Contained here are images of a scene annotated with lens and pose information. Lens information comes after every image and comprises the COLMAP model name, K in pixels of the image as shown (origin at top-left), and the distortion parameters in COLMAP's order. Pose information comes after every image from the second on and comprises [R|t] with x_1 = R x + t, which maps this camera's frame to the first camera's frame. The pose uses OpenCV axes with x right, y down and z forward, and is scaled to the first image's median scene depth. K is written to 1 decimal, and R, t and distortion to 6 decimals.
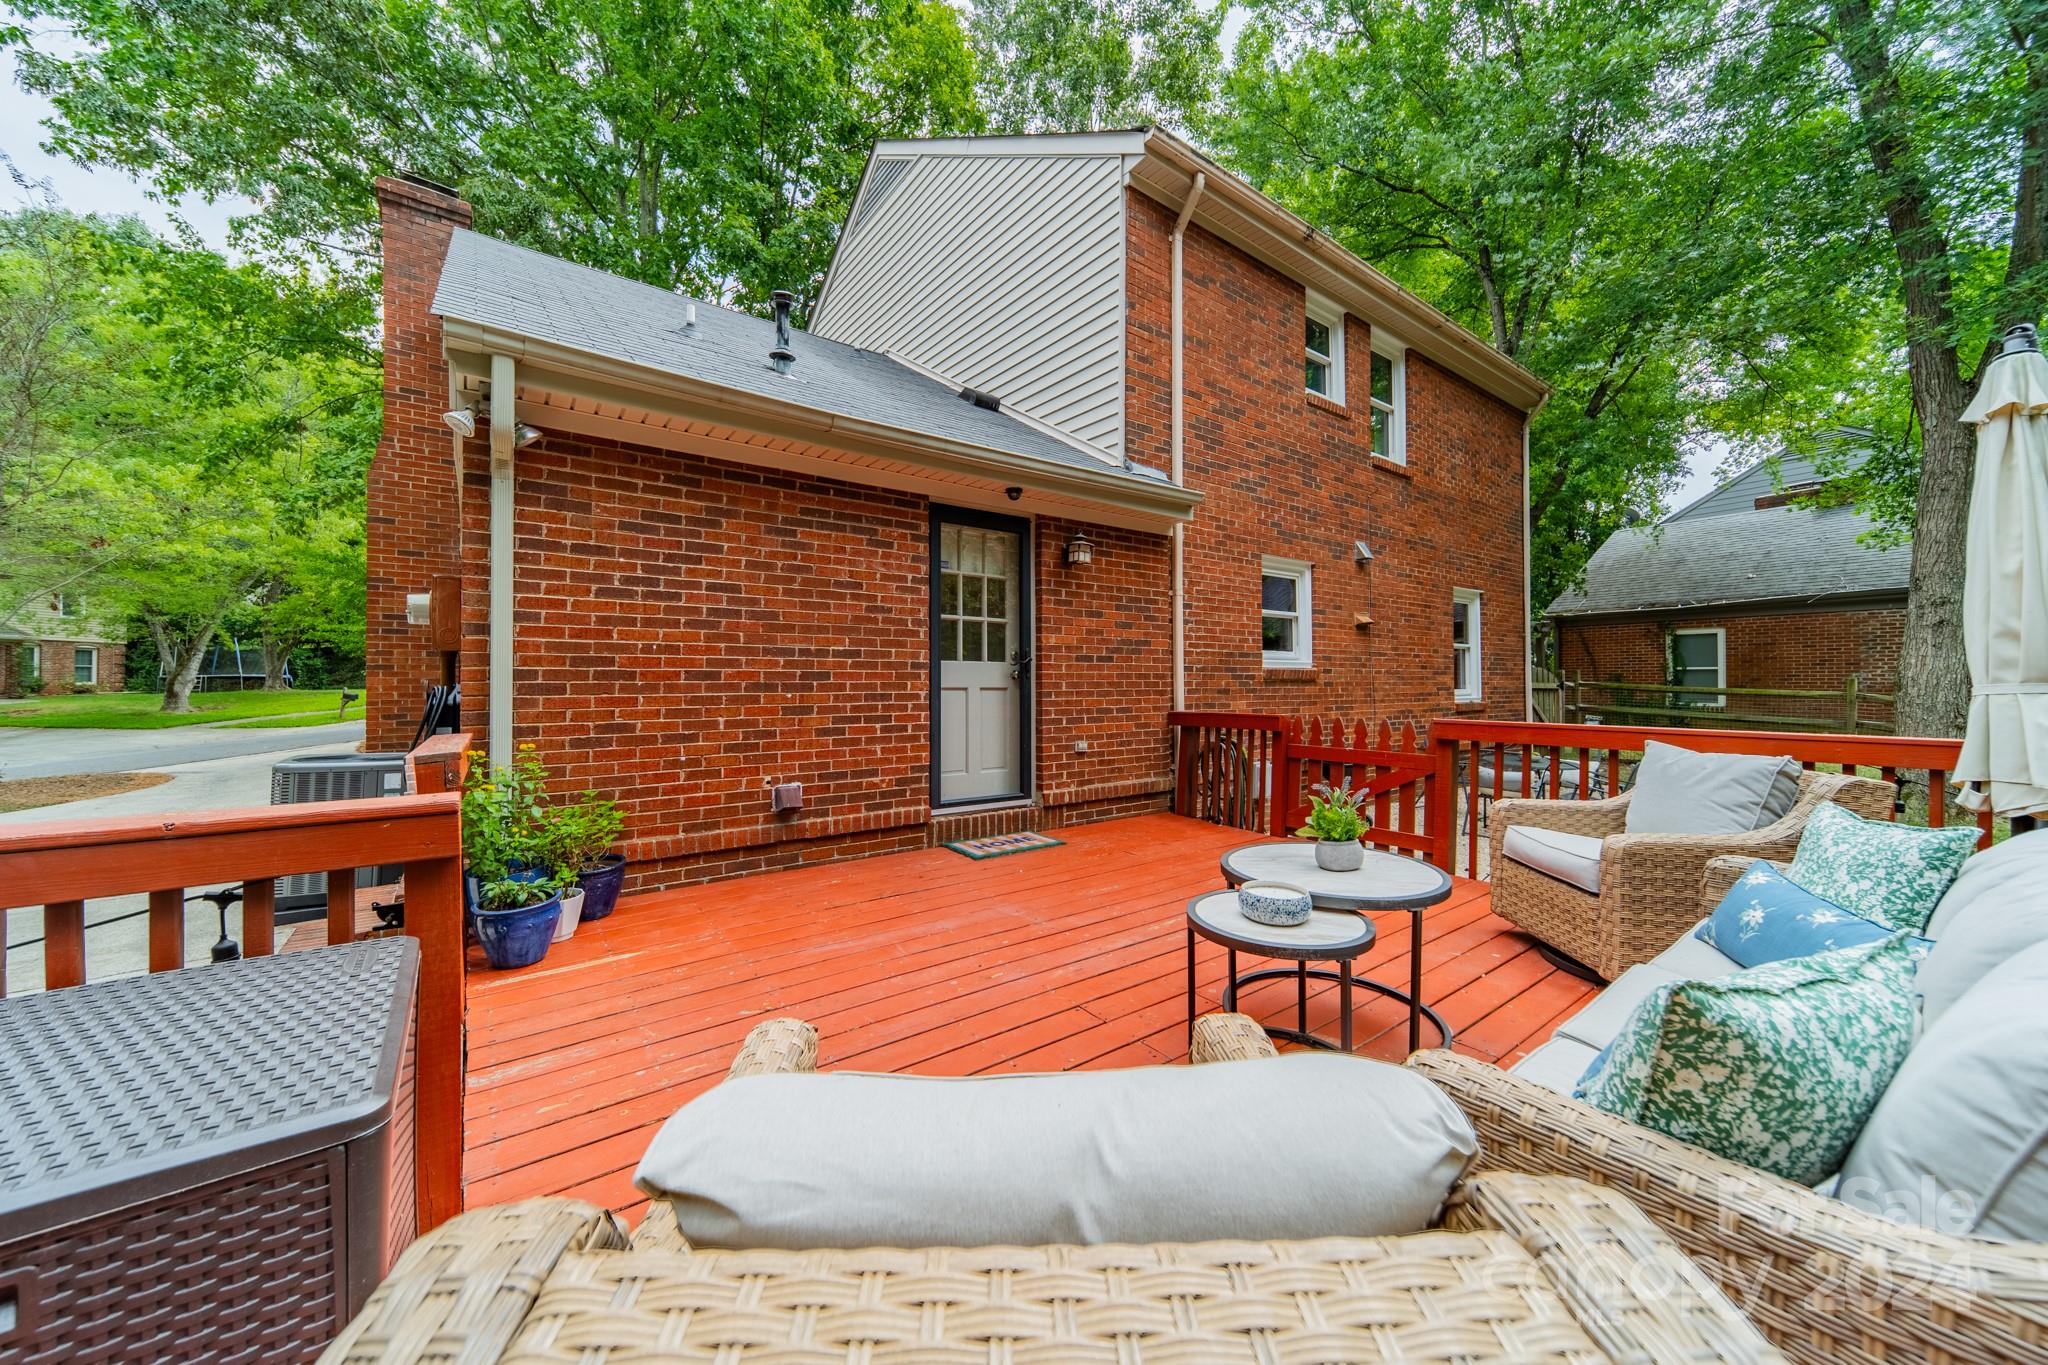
lens RADIAL K [[727.8, 0, 1026.1], [0, 727.8, 680.9], [0, 0, 1]] dist [0.009906, -0.000055]
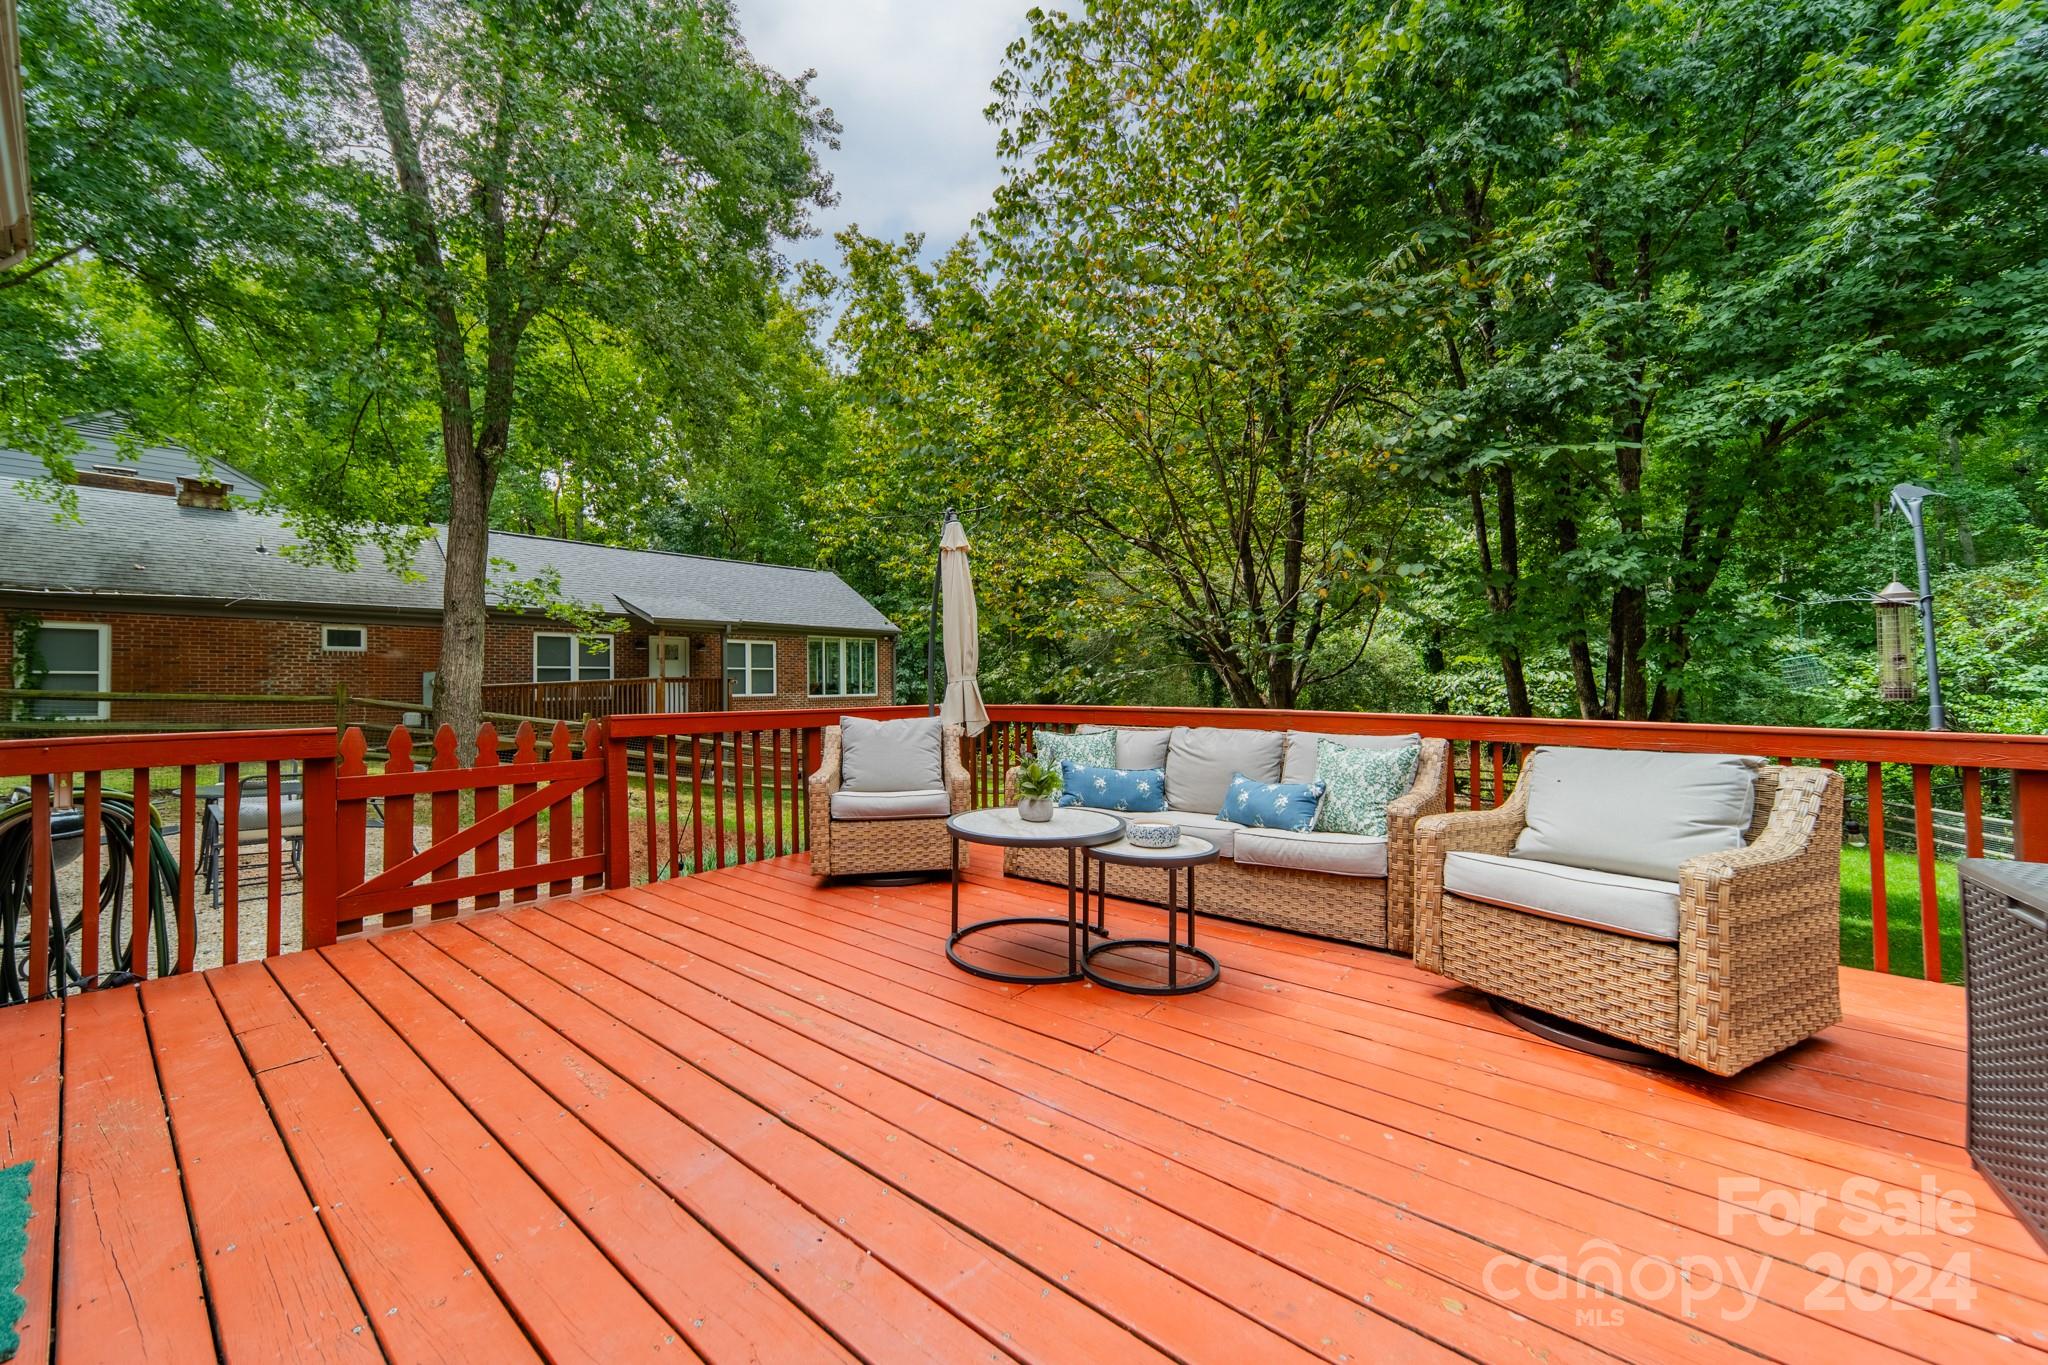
lens RADIAL K [[727.8, 0, 1027.8], [0, 727.8, 686.6], [0, 0, 1]] dist [0.009906, -0.000055]
pose [[-0.267637, 0.005956, 0.963501, -0.218957], [0.005658, 0.999973, -0.004609, 0.012749], [-0.963503, 0.004218, -0.267664, 0.399336]]
